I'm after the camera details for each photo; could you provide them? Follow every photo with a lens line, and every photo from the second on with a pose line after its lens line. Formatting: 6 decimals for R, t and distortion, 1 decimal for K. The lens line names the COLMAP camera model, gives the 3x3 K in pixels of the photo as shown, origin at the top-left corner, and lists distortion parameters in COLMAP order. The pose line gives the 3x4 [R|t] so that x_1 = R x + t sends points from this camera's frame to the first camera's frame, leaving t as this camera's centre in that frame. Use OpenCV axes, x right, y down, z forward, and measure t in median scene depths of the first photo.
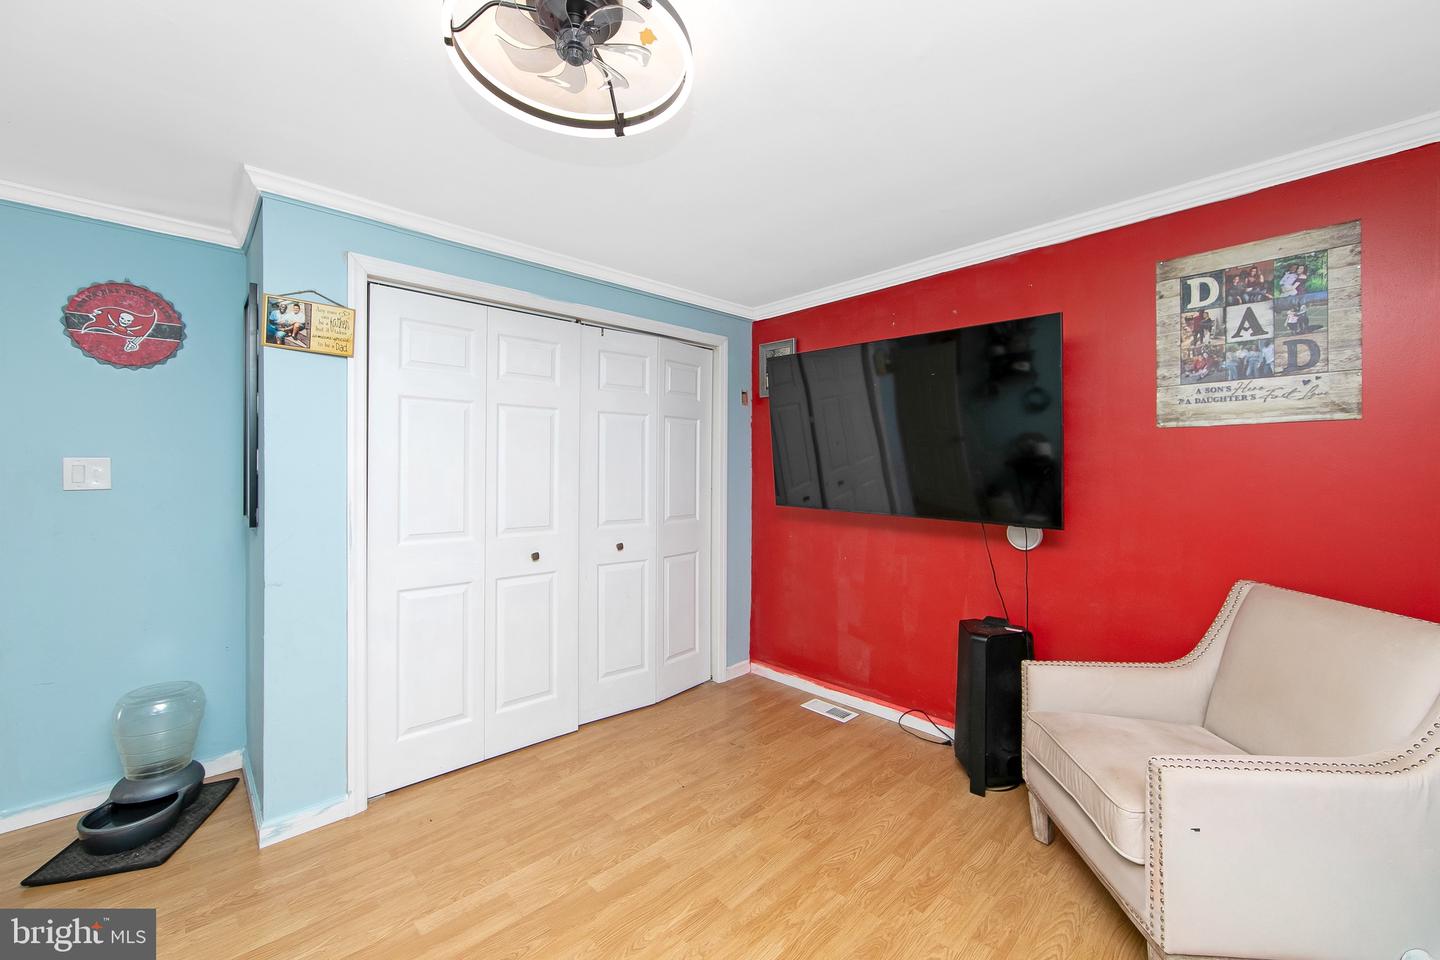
lens RADIAL K [[568.8, 0, 725.7], [0, 568.8, 467.2], [0, 0, 1]] dist [-0.007727, 0.000310]
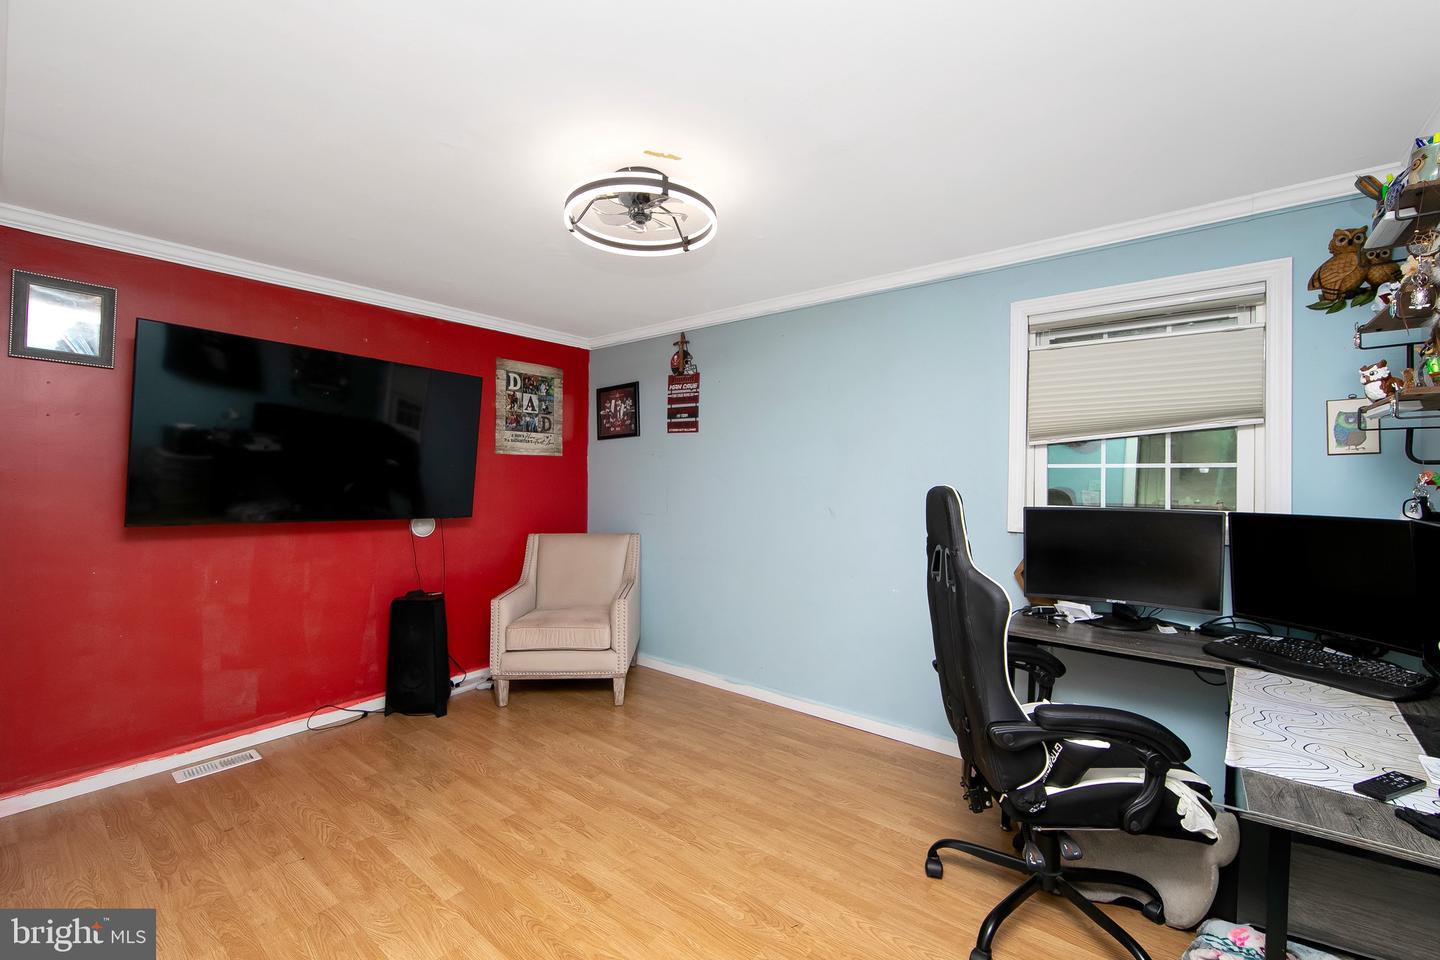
lens RADIAL K [[568.8, 0, 716.5], [0, 568.8, 477.4], [0, 0, 1]] dist [-0.007727, 0.000310]
pose [[-0.118606, 0.004474, 0.992931, -1.082665], [-0.008124, 0.999952, -0.005476, 0.007104], [-0.992908, -0.008716, -0.118564, 0.563528]]
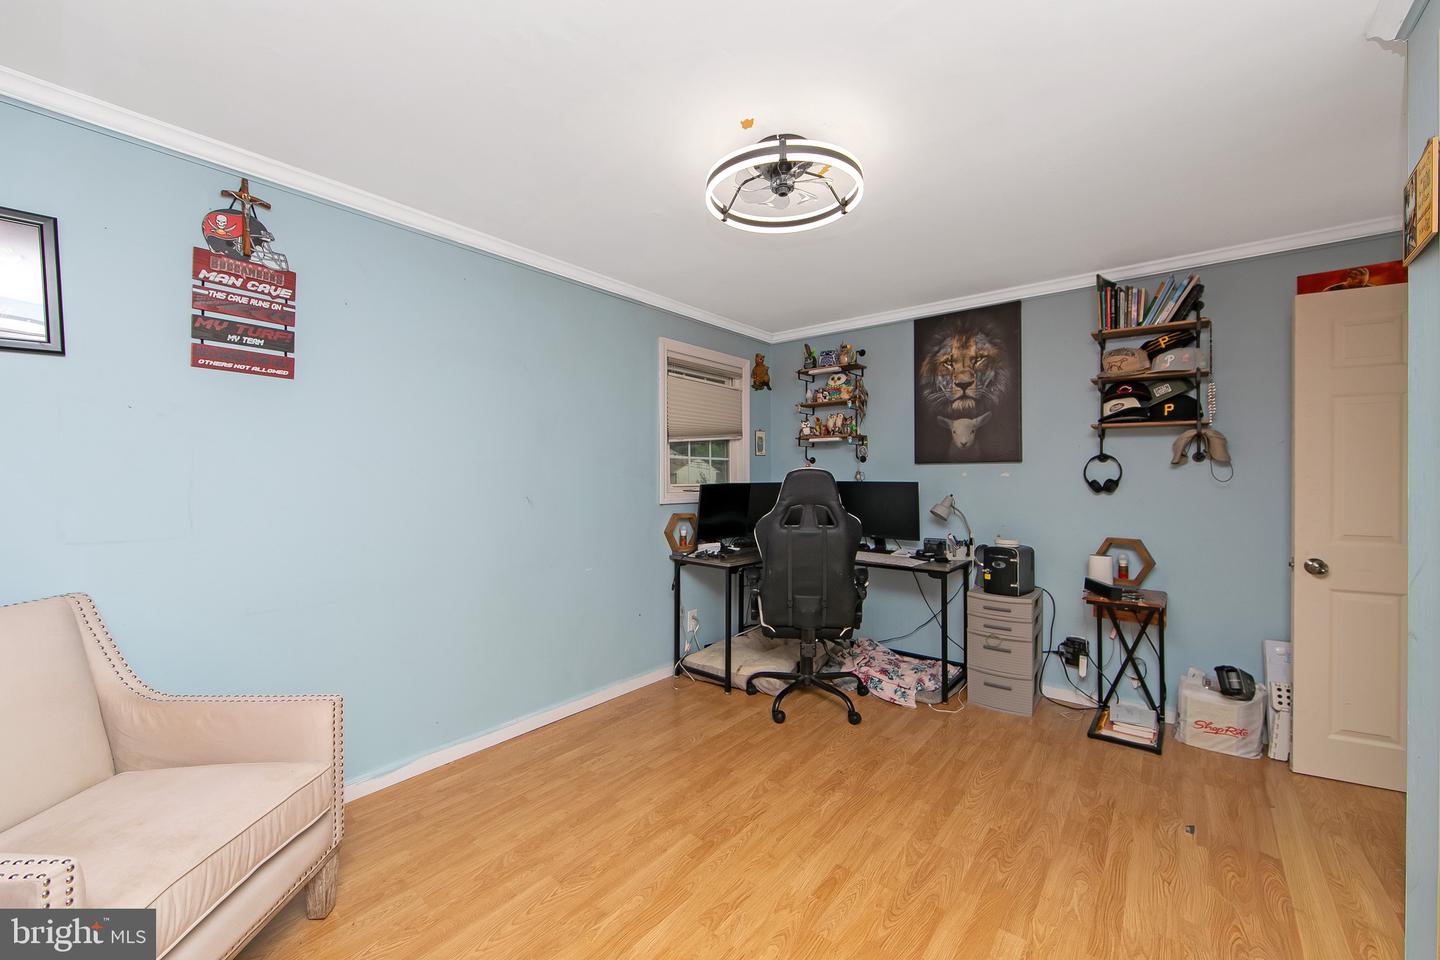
lens RADIAL K [[568.8, 0, 708.6], [0, 568.8, 478.9], [0, 0, 1]] dist [-0.007727, 0.000310]
pose [[-0.995765, 0.003258, -0.091874, 0.060219], [0.002714, 0.999978, 0.006046, 0.027267], [0.091892, 0.005771, -0.995752, 1.466497]]
